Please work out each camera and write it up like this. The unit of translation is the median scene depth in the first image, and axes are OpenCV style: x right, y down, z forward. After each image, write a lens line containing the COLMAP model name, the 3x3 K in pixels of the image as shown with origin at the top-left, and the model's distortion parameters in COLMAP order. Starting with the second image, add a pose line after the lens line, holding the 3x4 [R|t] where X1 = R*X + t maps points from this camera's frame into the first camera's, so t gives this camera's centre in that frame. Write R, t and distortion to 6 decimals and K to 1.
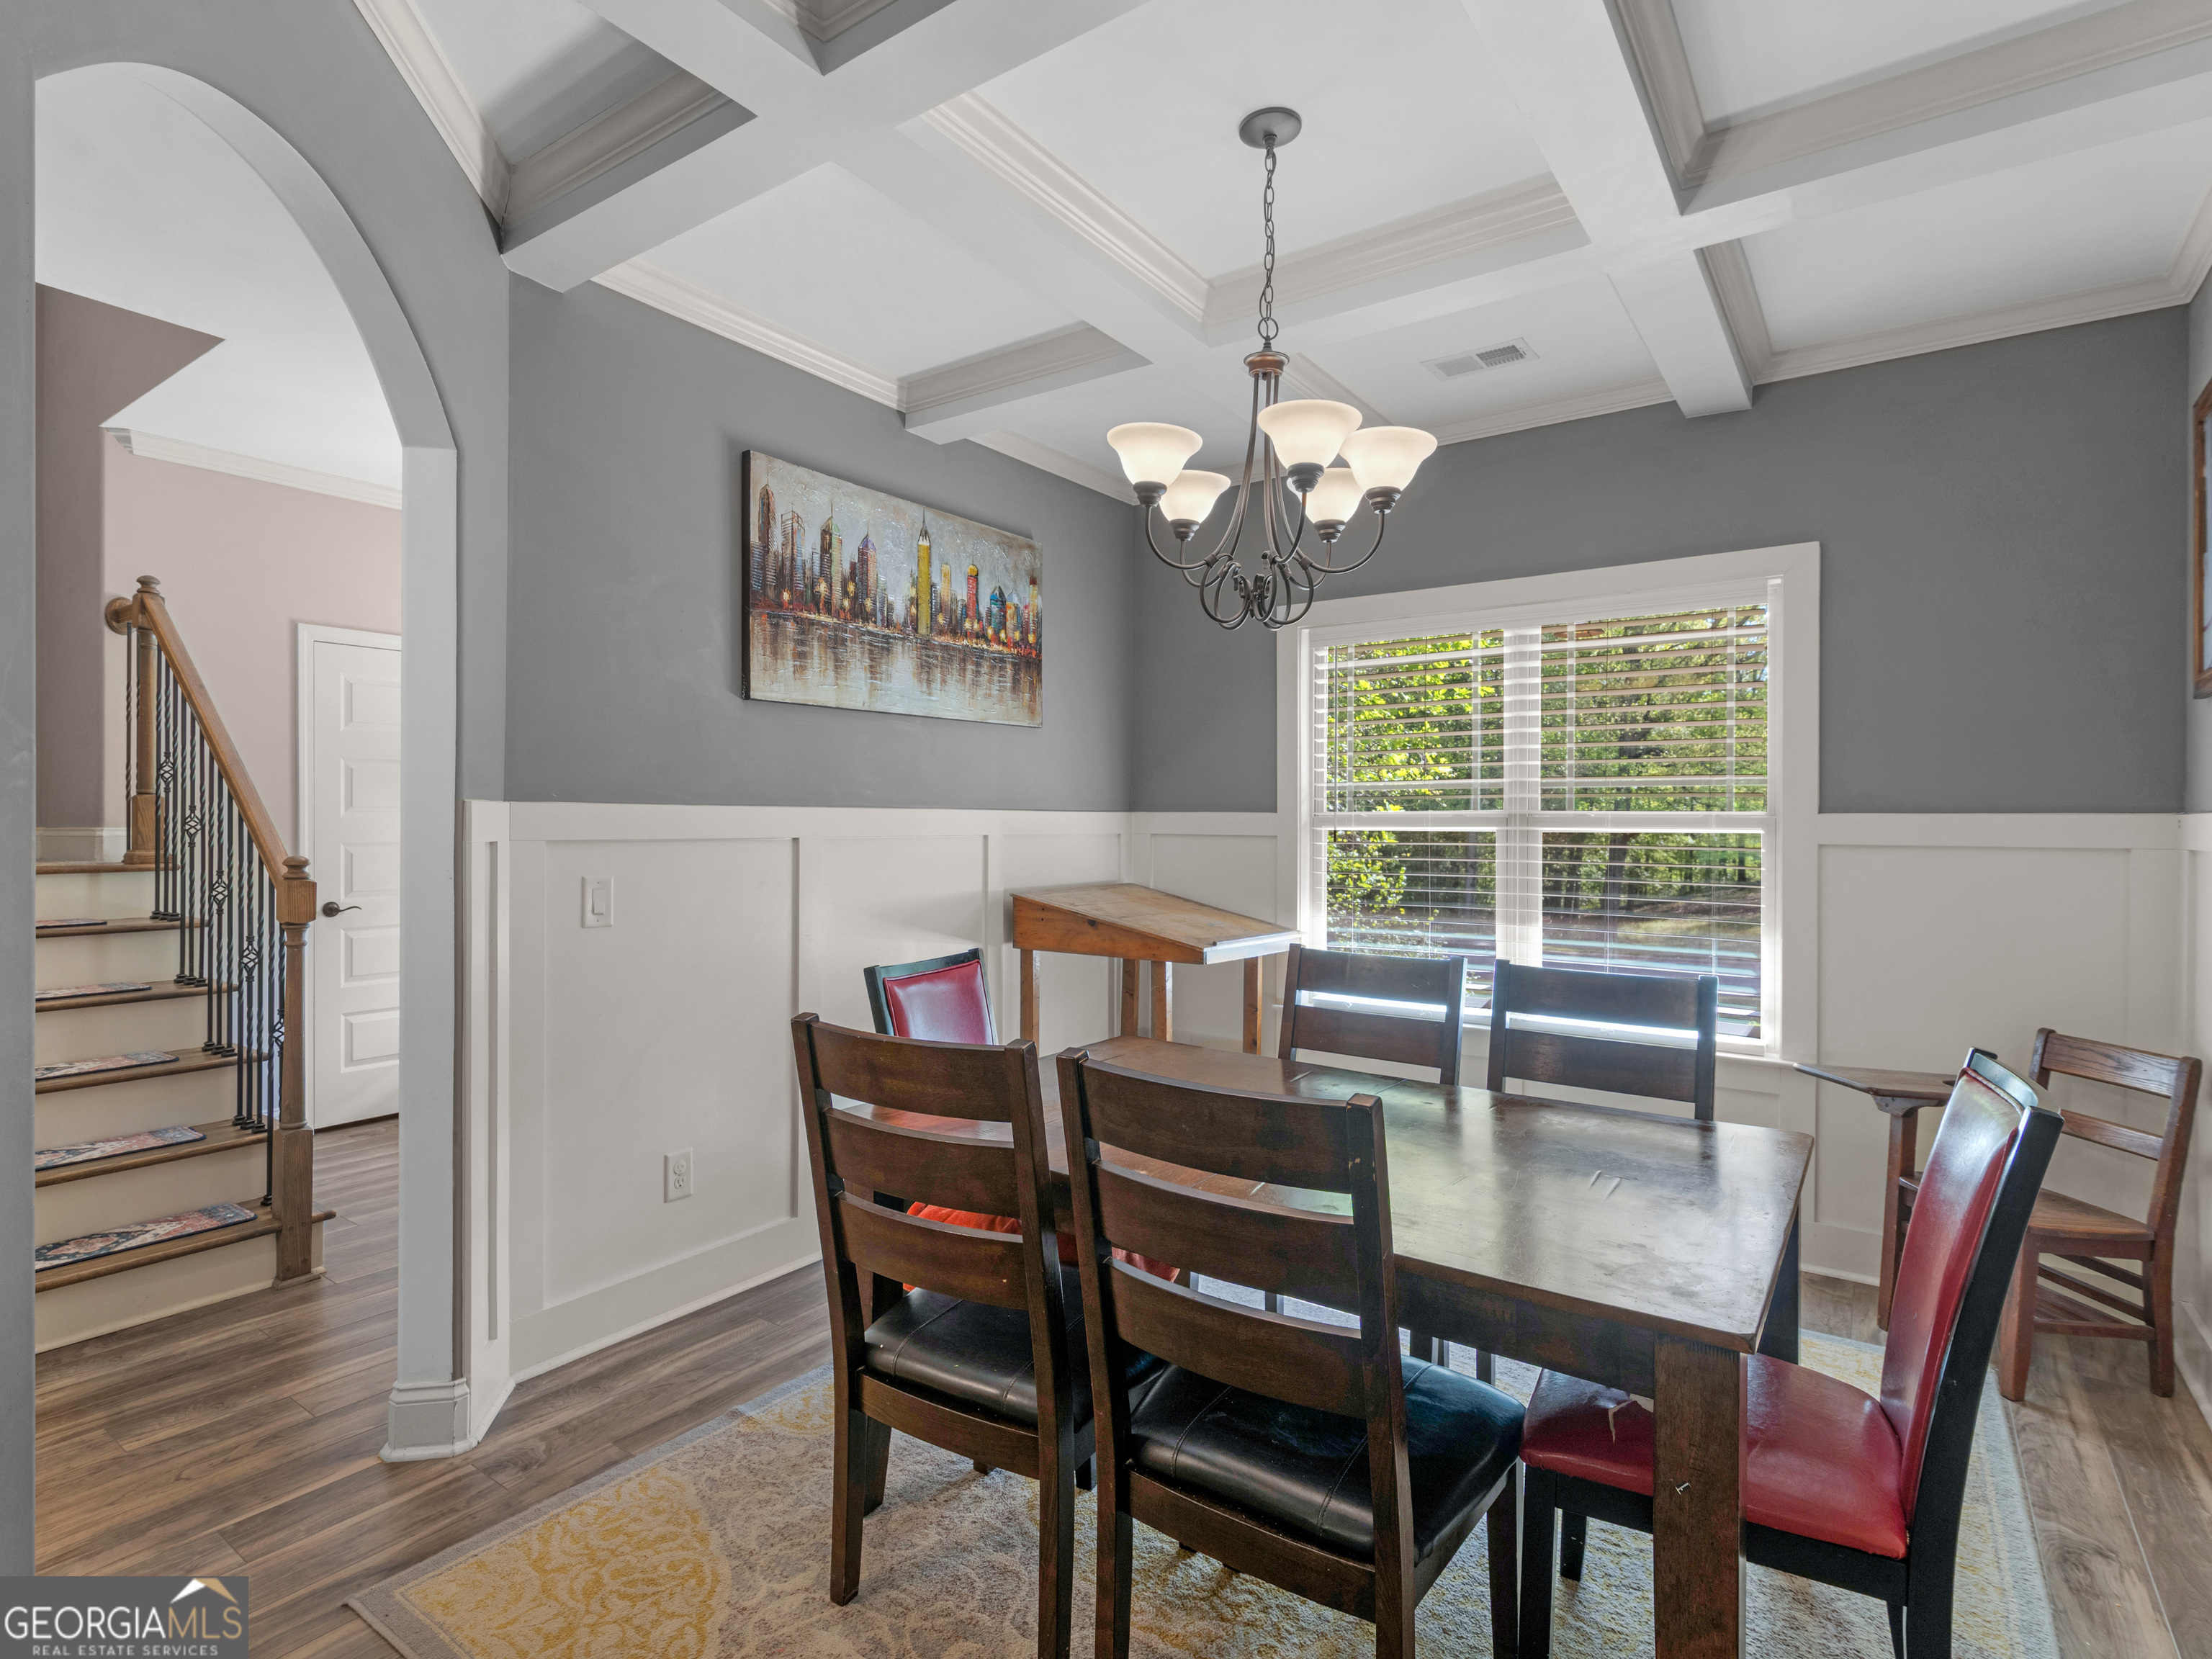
lens RADIAL K [[1139.7, 0, 1106.0], [0, 1139.7, 829.5], [0, 0, 1]] dist [0.002713, 0.000202]
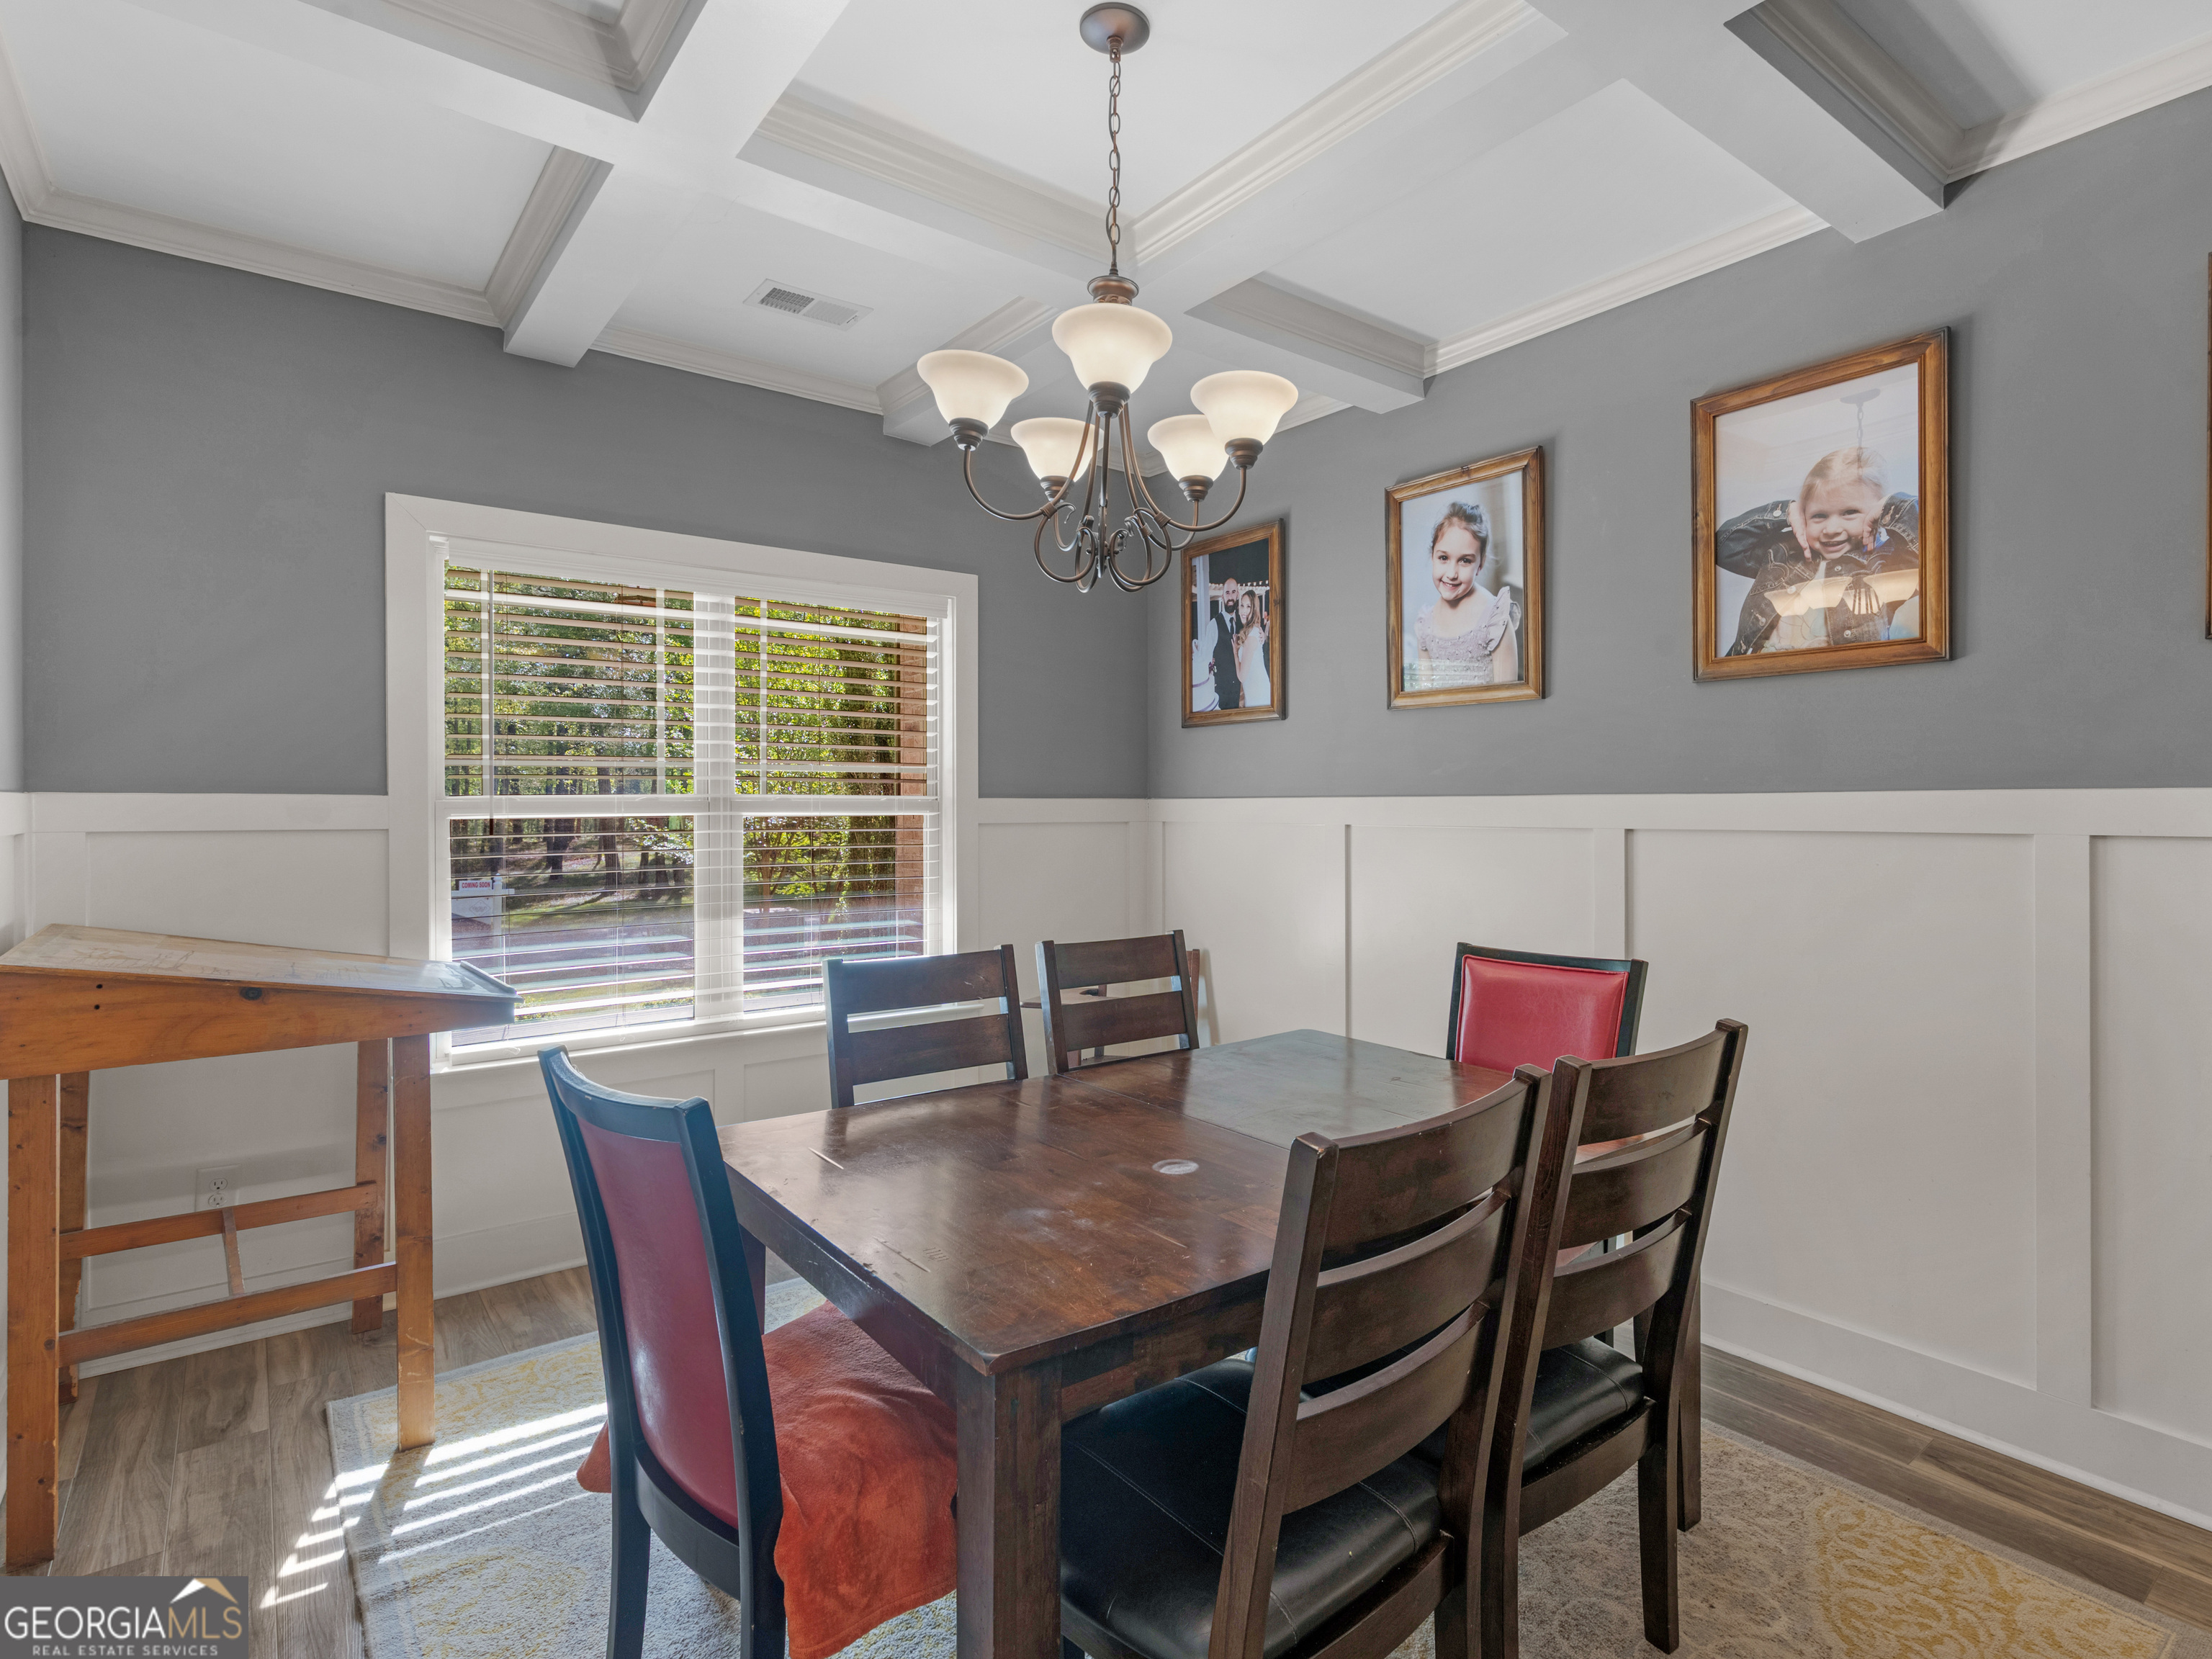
lens RADIAL K [[1139.7, 0, 1106.0], [0, 1139.7, 829.5], [0, 0, 1]] dist [0.002713, 0.000202]
pose [[0.285186, -0.025244, 0.958140, -0.440579], [0.012534, 0.999666, 0.022608, -0.005340], [-0.958390, 0.005562, 0.285407, 0.455763]]
